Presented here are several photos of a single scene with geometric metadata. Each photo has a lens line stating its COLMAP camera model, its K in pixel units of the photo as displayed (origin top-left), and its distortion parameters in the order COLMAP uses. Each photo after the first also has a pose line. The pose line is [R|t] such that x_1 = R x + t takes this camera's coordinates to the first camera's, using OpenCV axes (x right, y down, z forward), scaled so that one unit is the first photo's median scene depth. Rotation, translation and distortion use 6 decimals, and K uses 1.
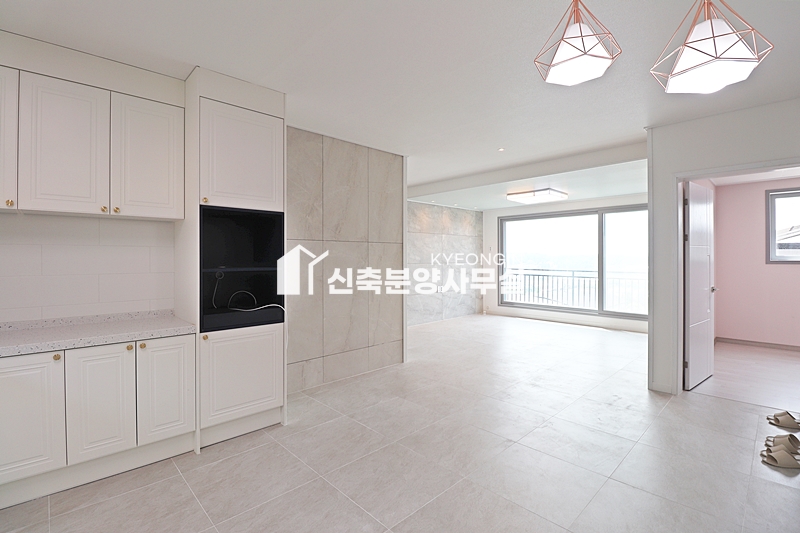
lens RADIAL K [[369.8, 0, 399.9], [0, 369.8, 259.8], [0, 0, 1]] dist [-0.000905, -0.013835]
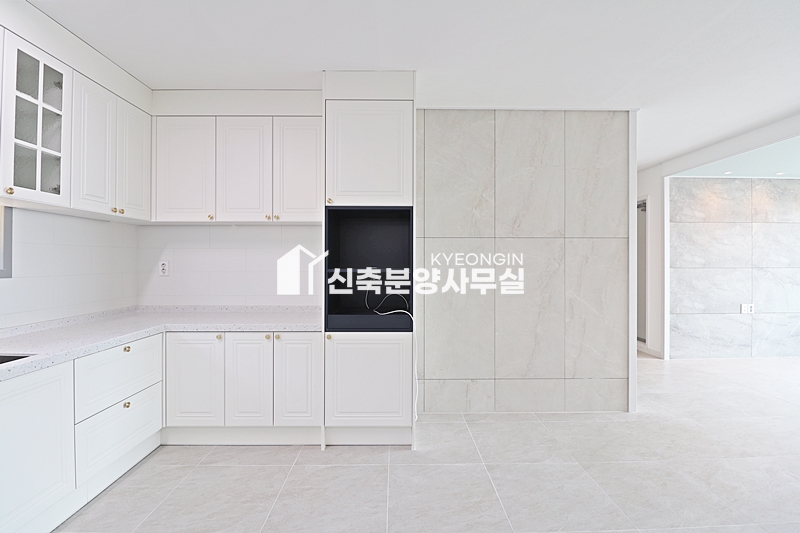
lens RADIAL K [[369.8, 0, 399.9], [0, 369.8, 259.8], [0, 0, 1]] dist [-0.000905, -0.013835]
pose [[0.732094, 0.001974, -0.681201, 0.197820], [-0.006002, 0.999976, -0.003553, 0.001141], [0.681177, 0.006690, 0.732088, 0.254618]]
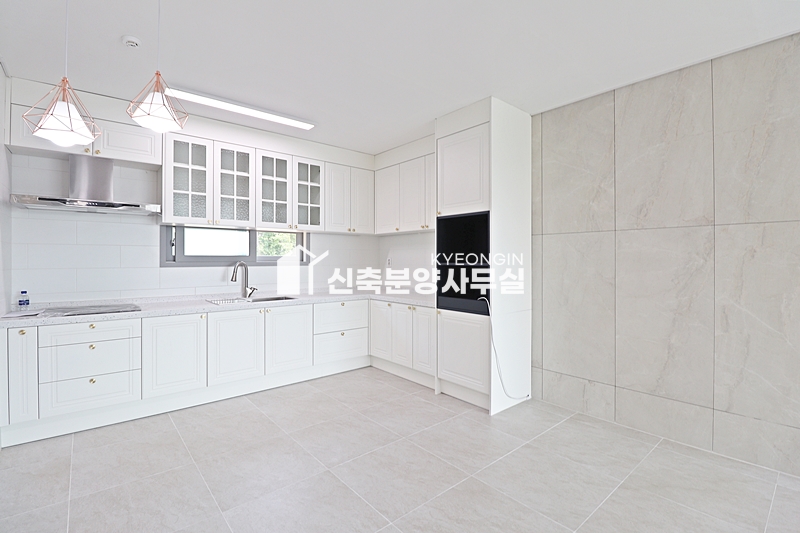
lens RADIAL K [[369.8, 0, 399.9], [0, 369.8, 259.8], [0, 0, 1]] dist [-0.000905, -0.013835]
pose [[-0.062528, 0.005106, -0.998030, 0.563868], [-0.002395, 0.999983, 0.005266, 0.003910], [0.998040, 0.002719, -0.062515, 0.614278]]
